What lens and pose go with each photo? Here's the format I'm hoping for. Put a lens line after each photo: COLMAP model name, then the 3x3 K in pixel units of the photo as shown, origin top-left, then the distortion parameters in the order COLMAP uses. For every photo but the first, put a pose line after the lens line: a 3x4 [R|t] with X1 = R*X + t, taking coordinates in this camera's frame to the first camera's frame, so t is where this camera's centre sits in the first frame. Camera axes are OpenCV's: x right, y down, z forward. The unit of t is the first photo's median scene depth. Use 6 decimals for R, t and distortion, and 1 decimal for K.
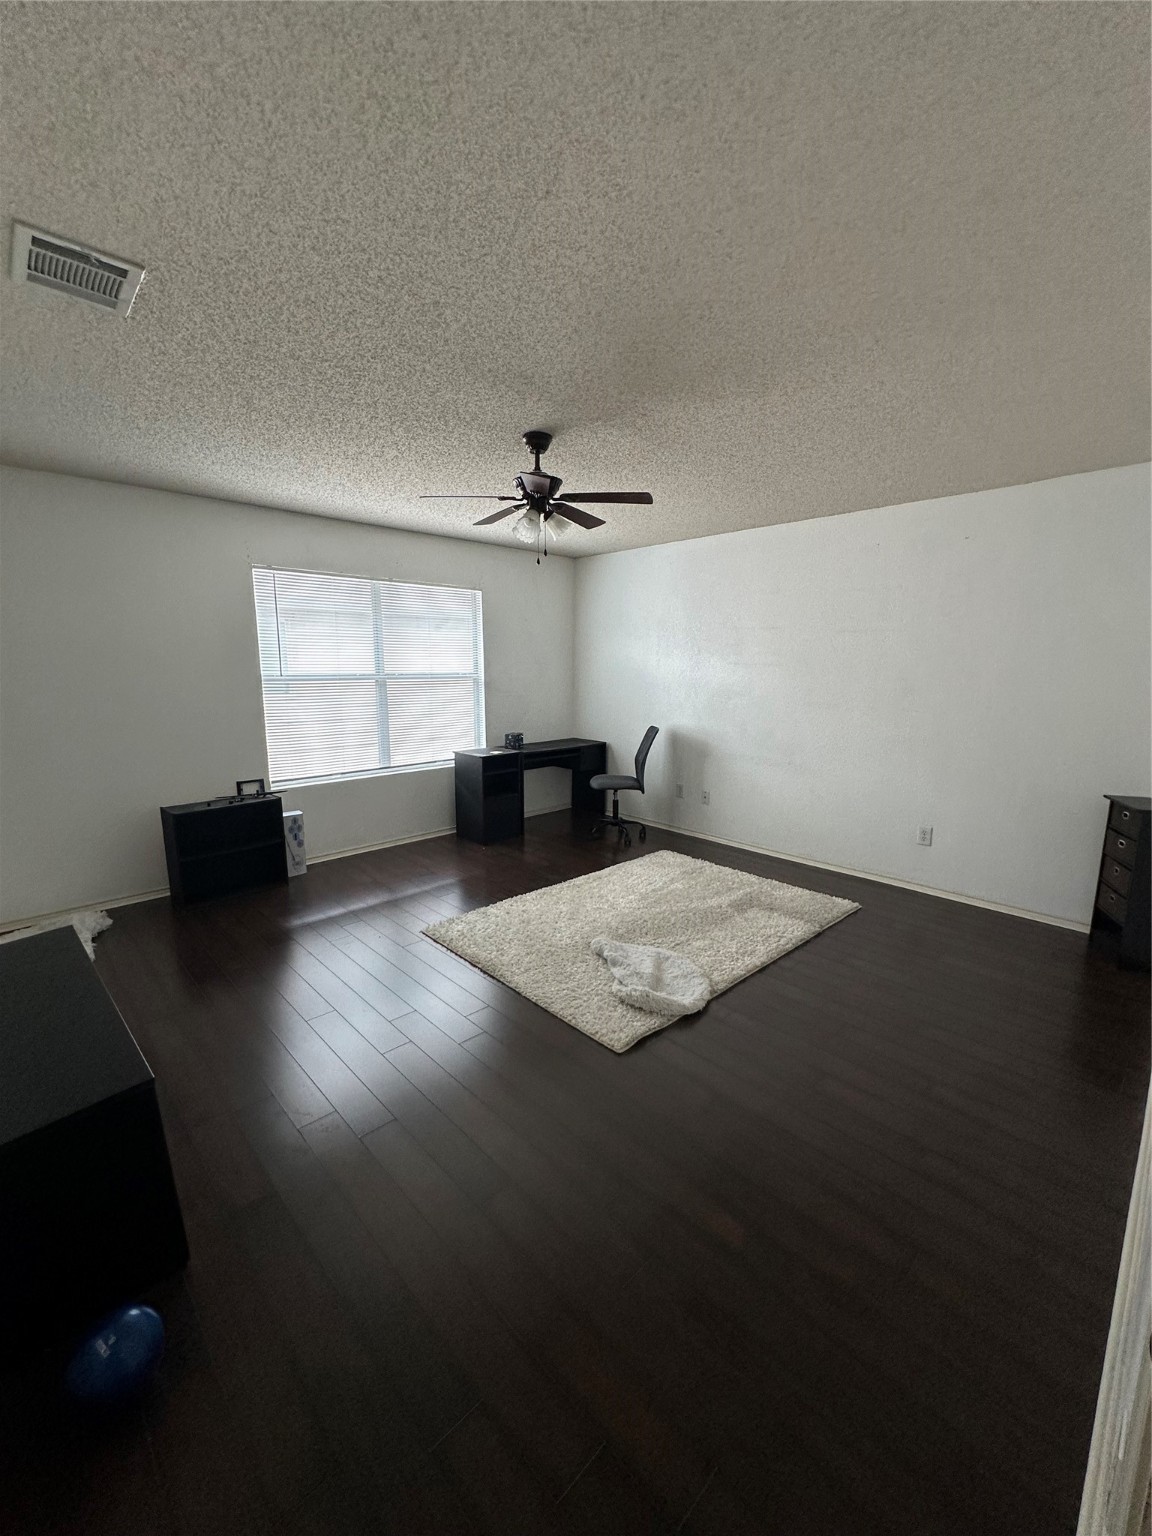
lens RADIAL K [[612.1, 0, 577.5], [0, 612.1, 767.0], [0, 0, 1]] dist [-0.001471, 0.000009]
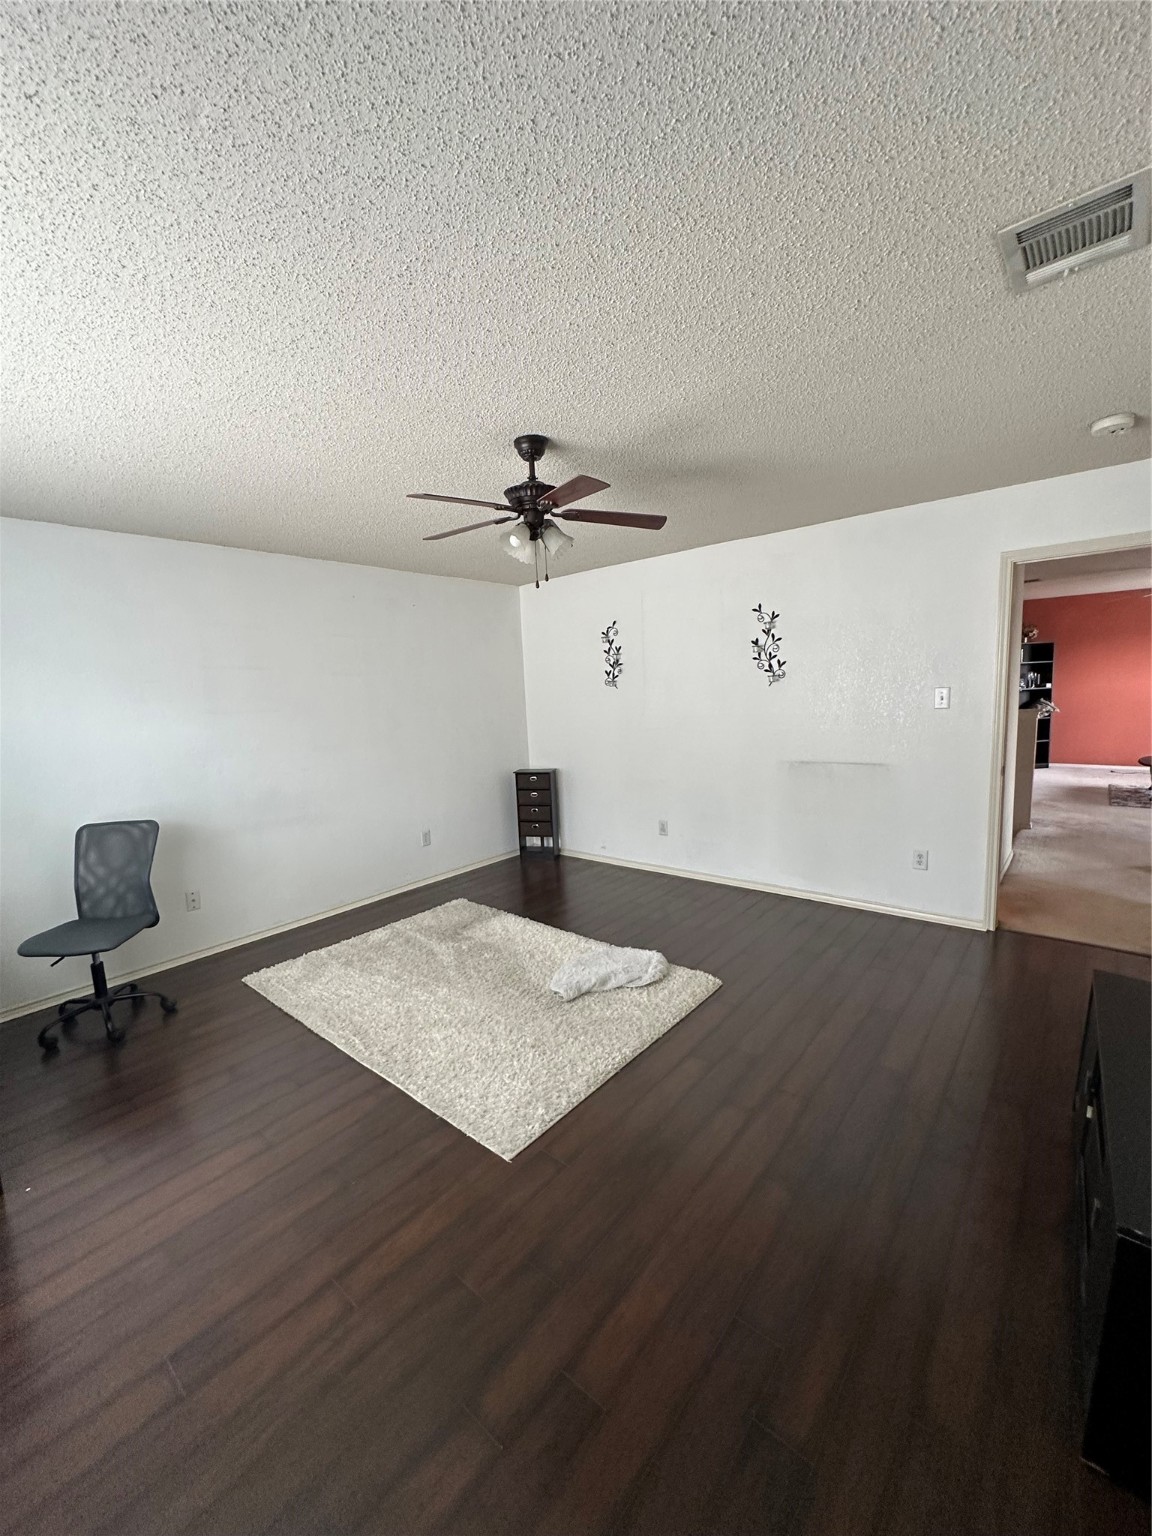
lens RADIAL K [[612.1, 0, 573.9], [0, 612.1, 765.8], [0, 0, 1]] dist [-0.001471, 0.000009]
pose [[-0.113306, -0.120598, 0.986214, -0.647193], [0.207827, 0.967771, 0.142220, -0.136943], [-0.971581, 0.221076, -0.084591, 0.750194]]
